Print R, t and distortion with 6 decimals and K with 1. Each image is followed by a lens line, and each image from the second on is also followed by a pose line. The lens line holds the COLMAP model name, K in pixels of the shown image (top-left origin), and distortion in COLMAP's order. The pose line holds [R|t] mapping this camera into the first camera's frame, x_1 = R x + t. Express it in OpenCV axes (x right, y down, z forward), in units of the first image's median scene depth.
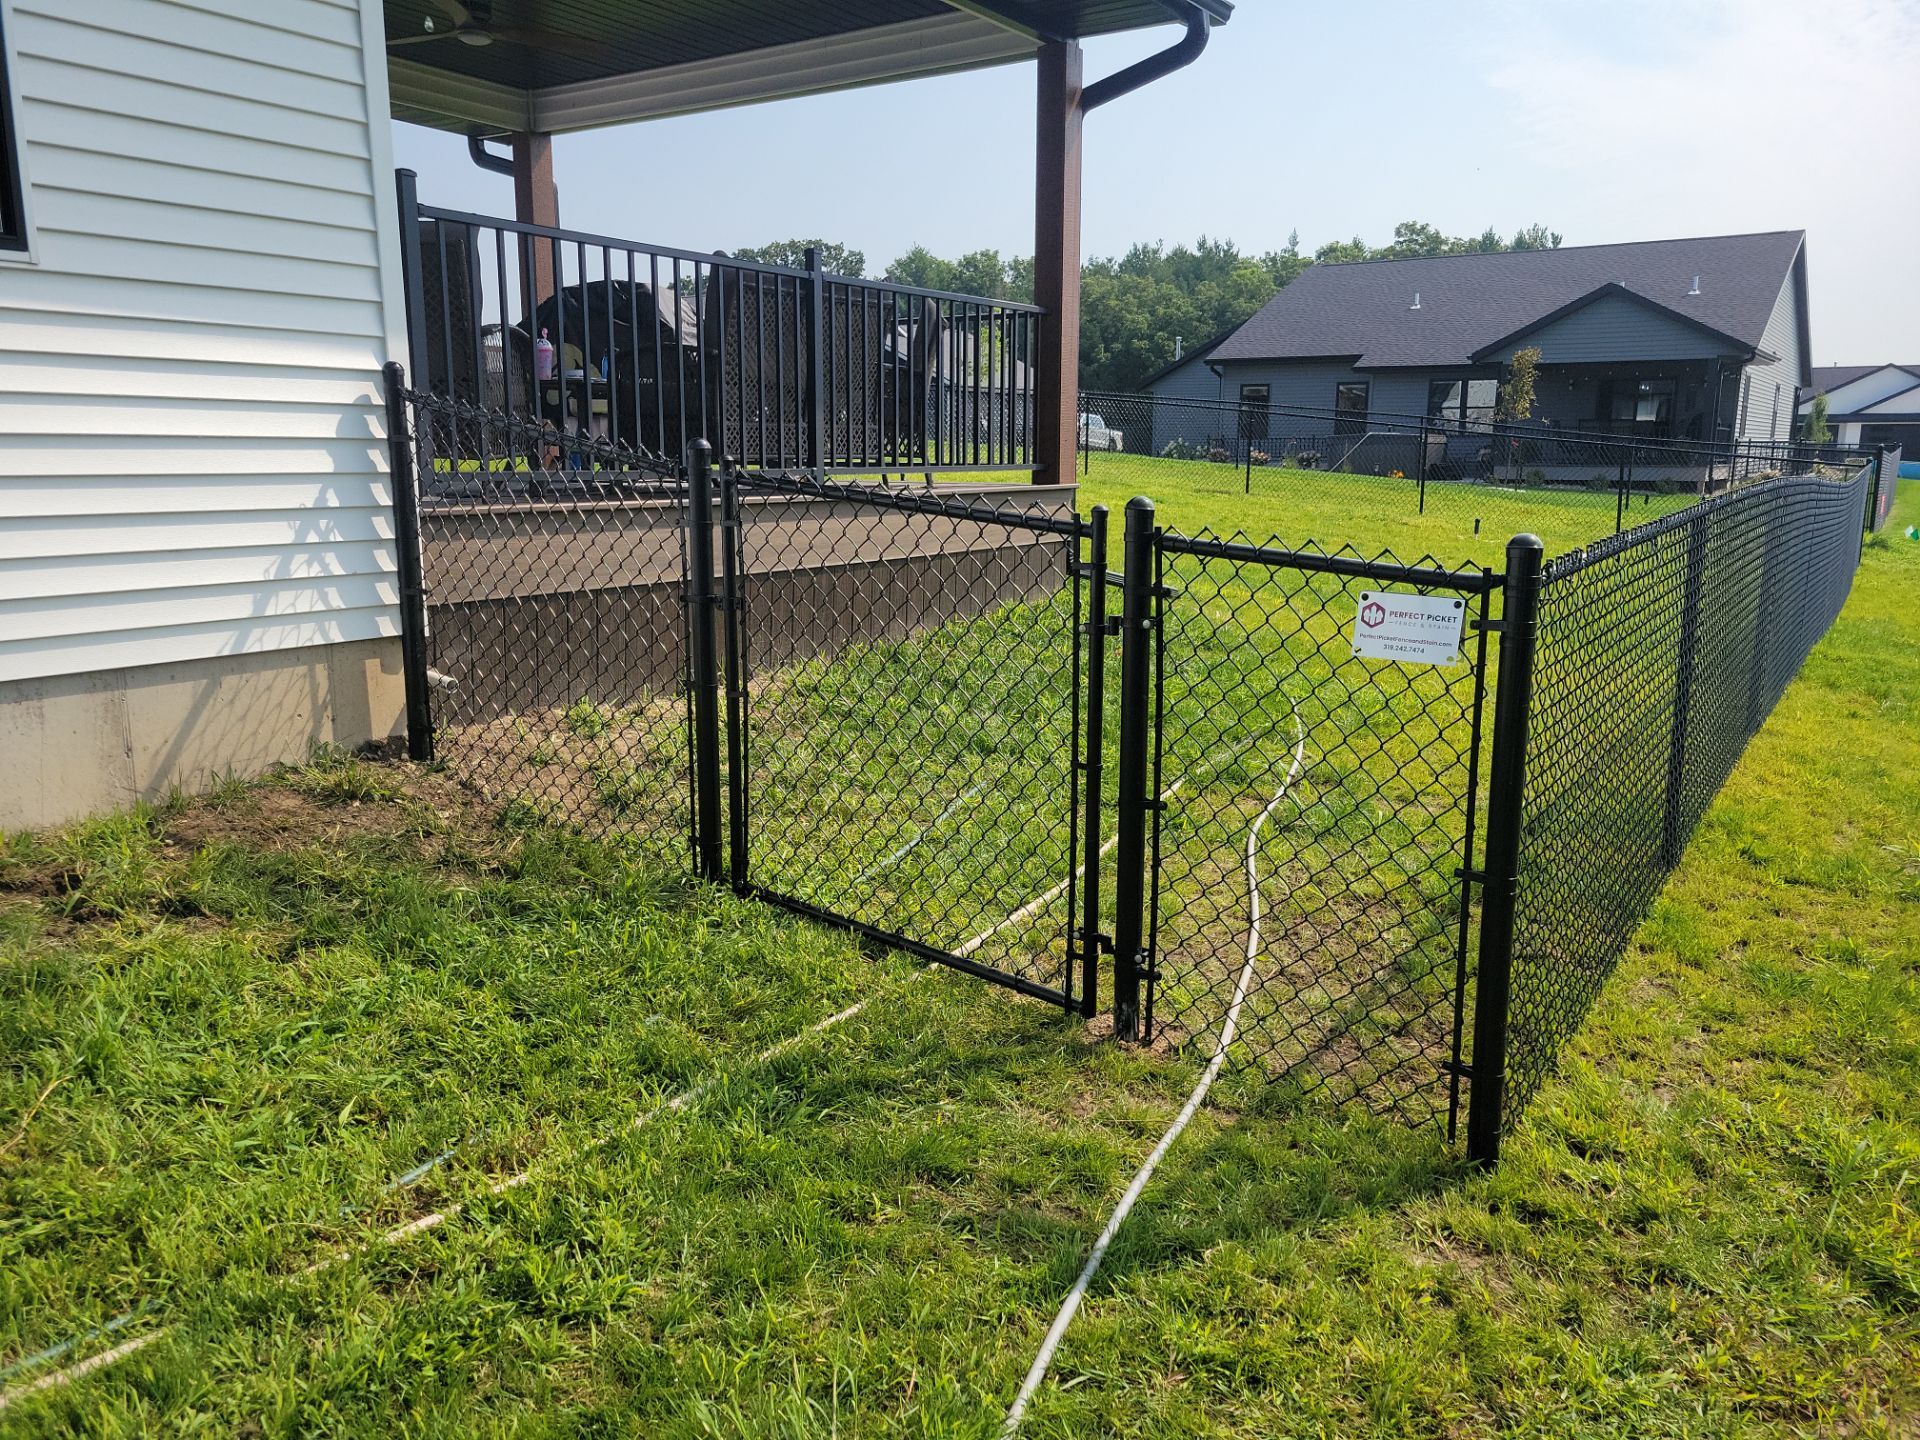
lens RADIAL K [[1427.8, 0, 983.4], [0, 1427.8, 724.9], [0, 0, 1]] dist [0.054108, -0.031757]
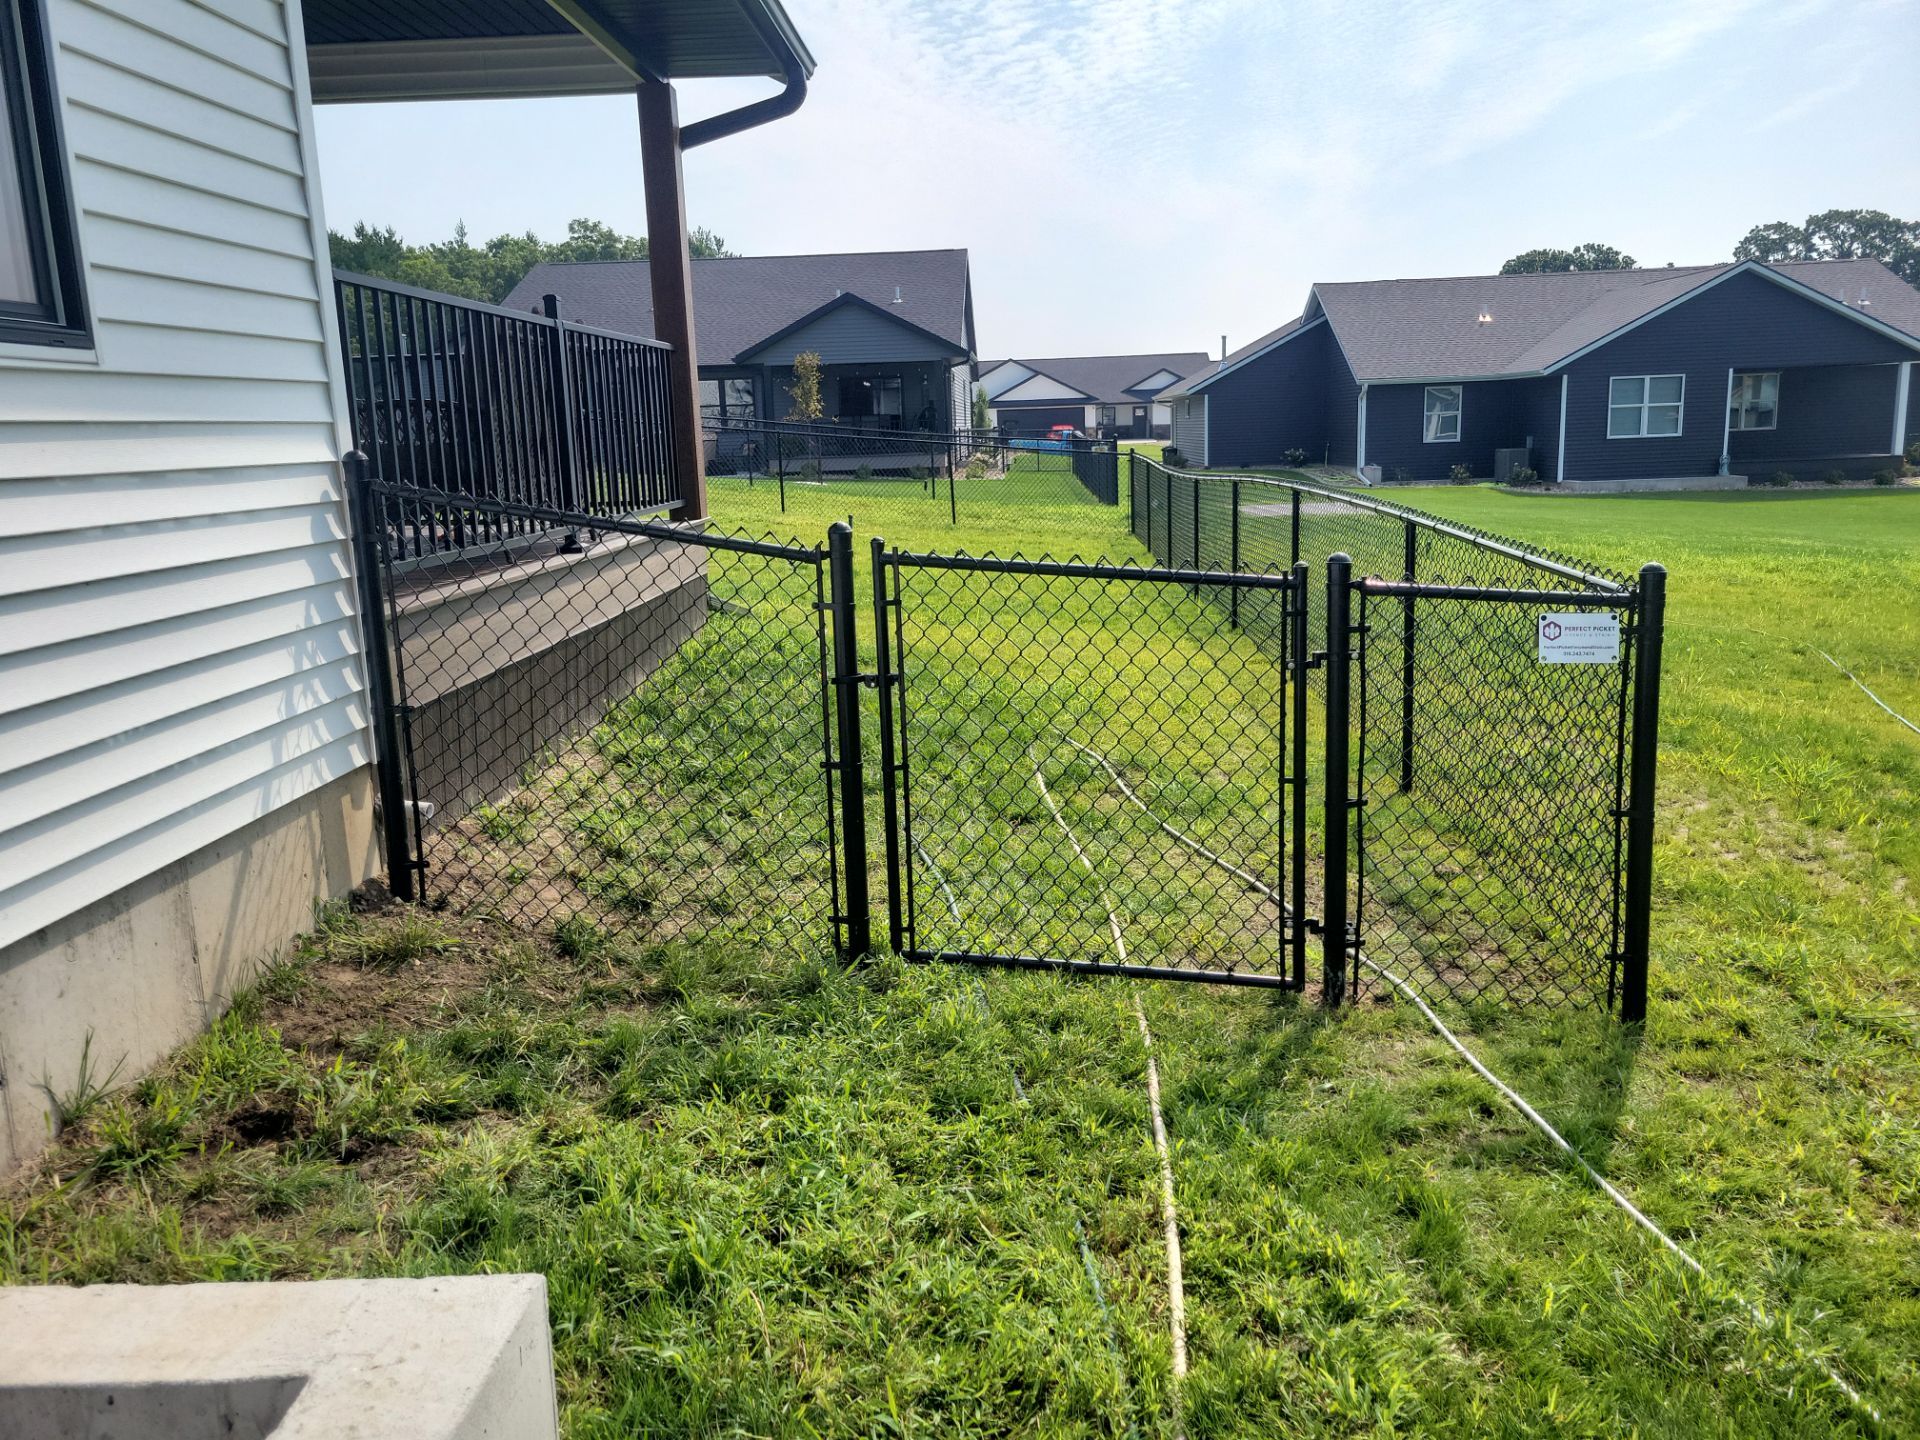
lens RADIAL K [[1425.0, 0, 948.9], [0, 1425.0, 708.9], [0, 0, 1]] dist [0.055699, -0.038293]
pose [[0.858999, -0.133247, 0.494333, -0.687146], [0.135025, 0.990315, 0.032307, -0.097809], [-0.493850, 0.038996, 0.868672, 0.102112]]
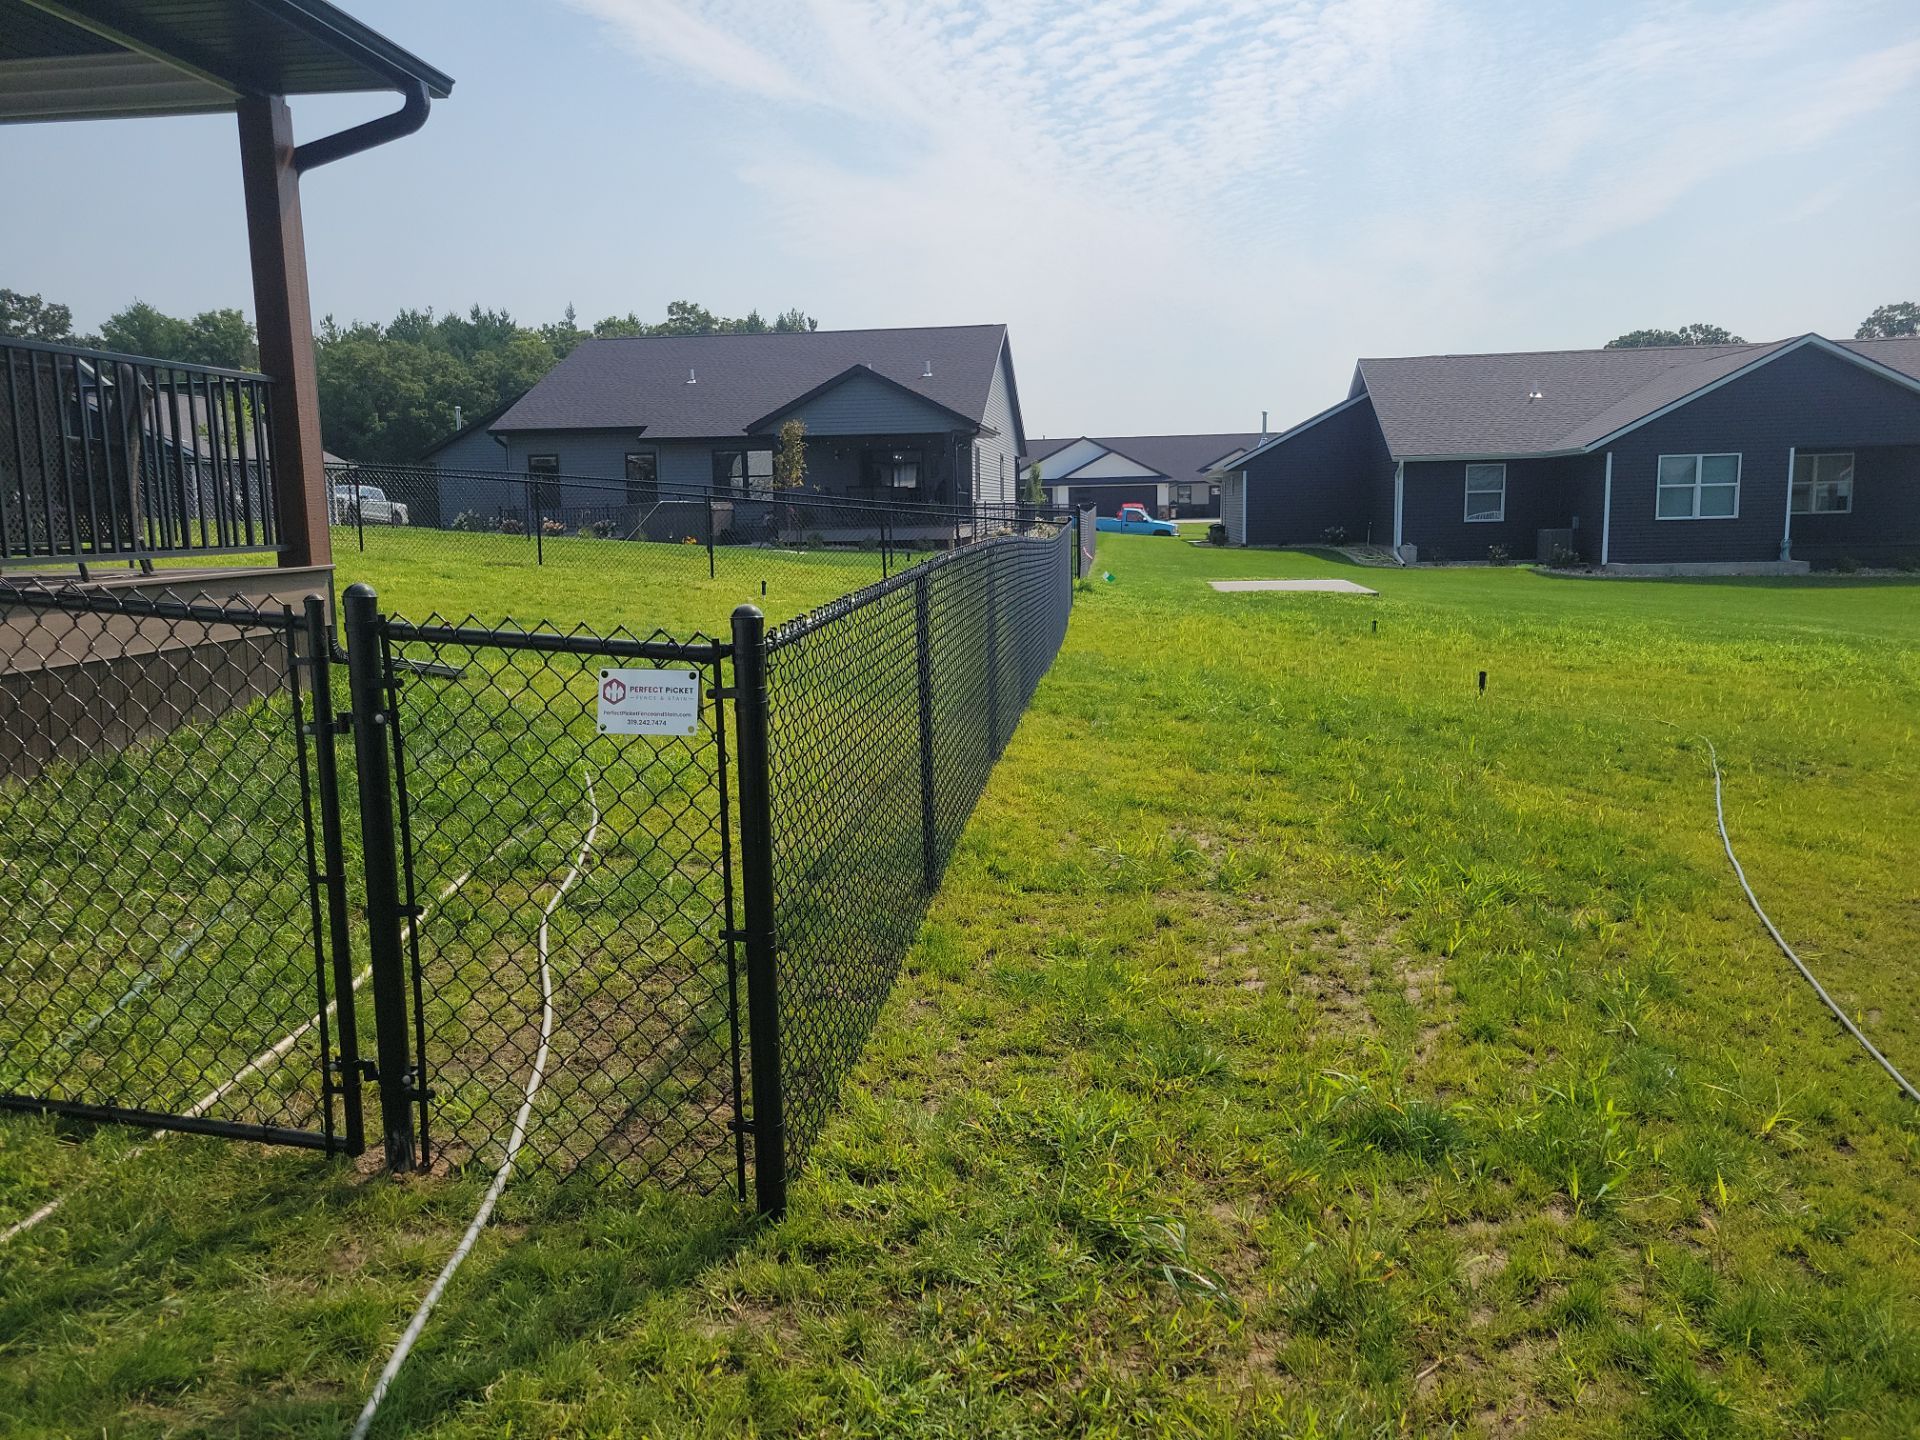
lens RADIAL K [[1425.0, 0, 948.9], [0, 1425.0, 708.9], [0, 0, 1]] dist [0.055699, -0.038293]
pose [[0.900306, -0.085442, 0.426789, 0.043397], [0.109421, 0.993482, -0.031931, -0.005505], [-0.421279, 0.075447, 0.903788, -0.002459]]
